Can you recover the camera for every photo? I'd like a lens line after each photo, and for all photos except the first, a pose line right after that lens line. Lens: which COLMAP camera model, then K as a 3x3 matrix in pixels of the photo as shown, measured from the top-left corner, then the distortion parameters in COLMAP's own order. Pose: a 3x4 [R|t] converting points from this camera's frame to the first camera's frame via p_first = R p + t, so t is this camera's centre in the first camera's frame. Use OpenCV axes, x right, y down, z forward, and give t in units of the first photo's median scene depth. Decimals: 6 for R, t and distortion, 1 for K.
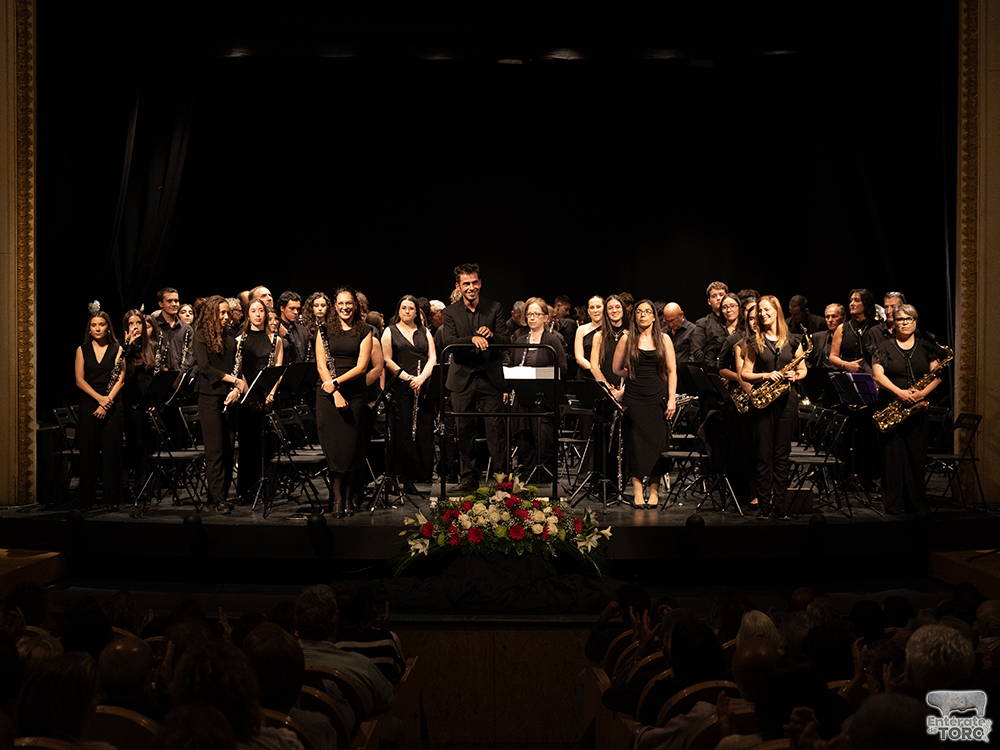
lens RADIAL K [[1503.8, 0, 499.5], [0, 1503.8, 370.6], [0, 0, 1]] dist [0.020289, 0.000000]
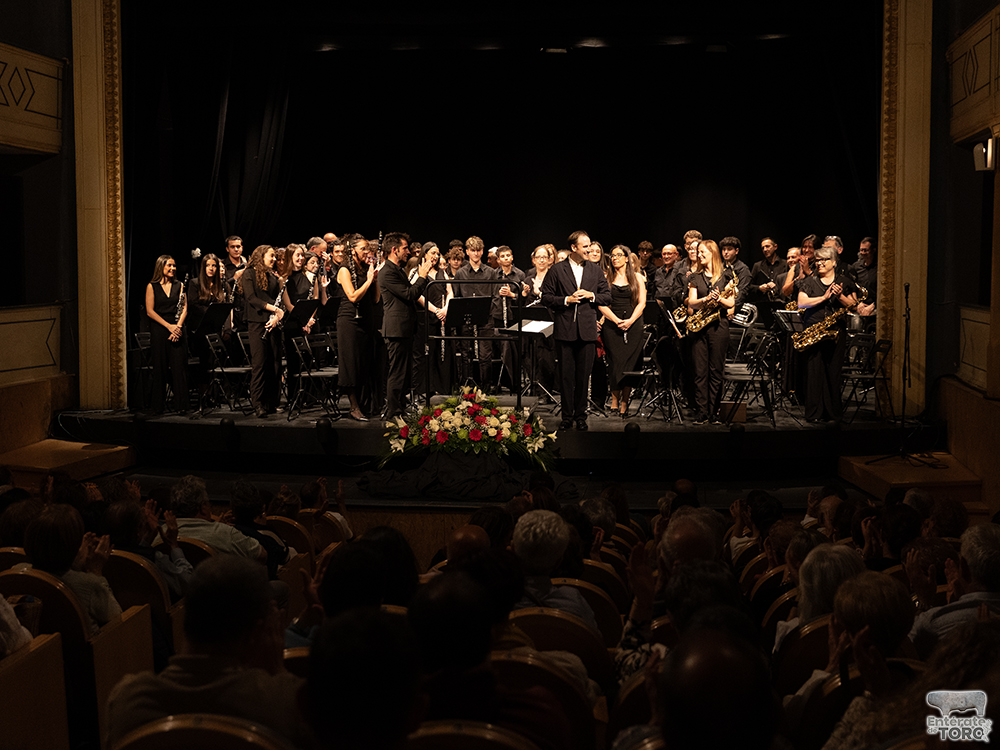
lens RADIAL K [[1213.2, 0, 481.5], [0, 1213.2, 355.9], [0, 0, 1]] dist [0.027187, 0.000000]
pose [[0.994198, 0.005661, -0.107417, 0.106745], [-0.001572, 0.999272, 0.038118, 0.005644], [0.107554, -0.037728, 0.993483, 0.025735]]
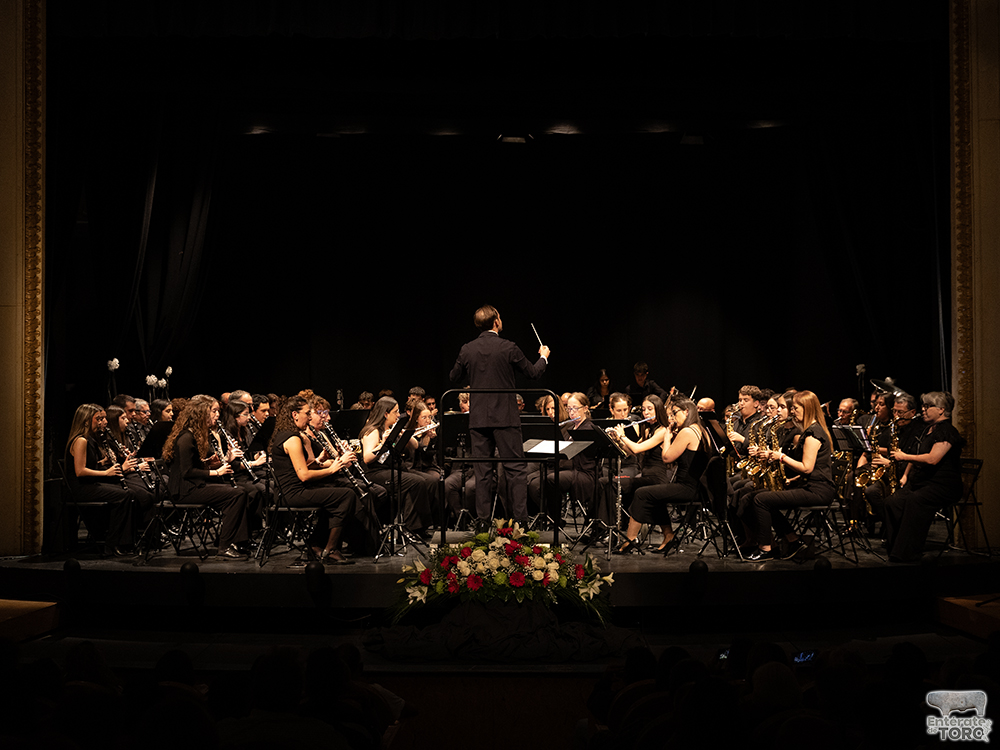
lens RADIAL K [[1331.0, 0, 505.7], [0, 1331.0, 381.3], [0, 0, 1]] dist [0.016251, 0.000000]
pose [[0.999975, -0.005971, -0.003752, 0.007260], [0.005806, 0.999080, -0.042489, 0.013997], [0.004002, 0.042466, 0.999090, 0.115140]]
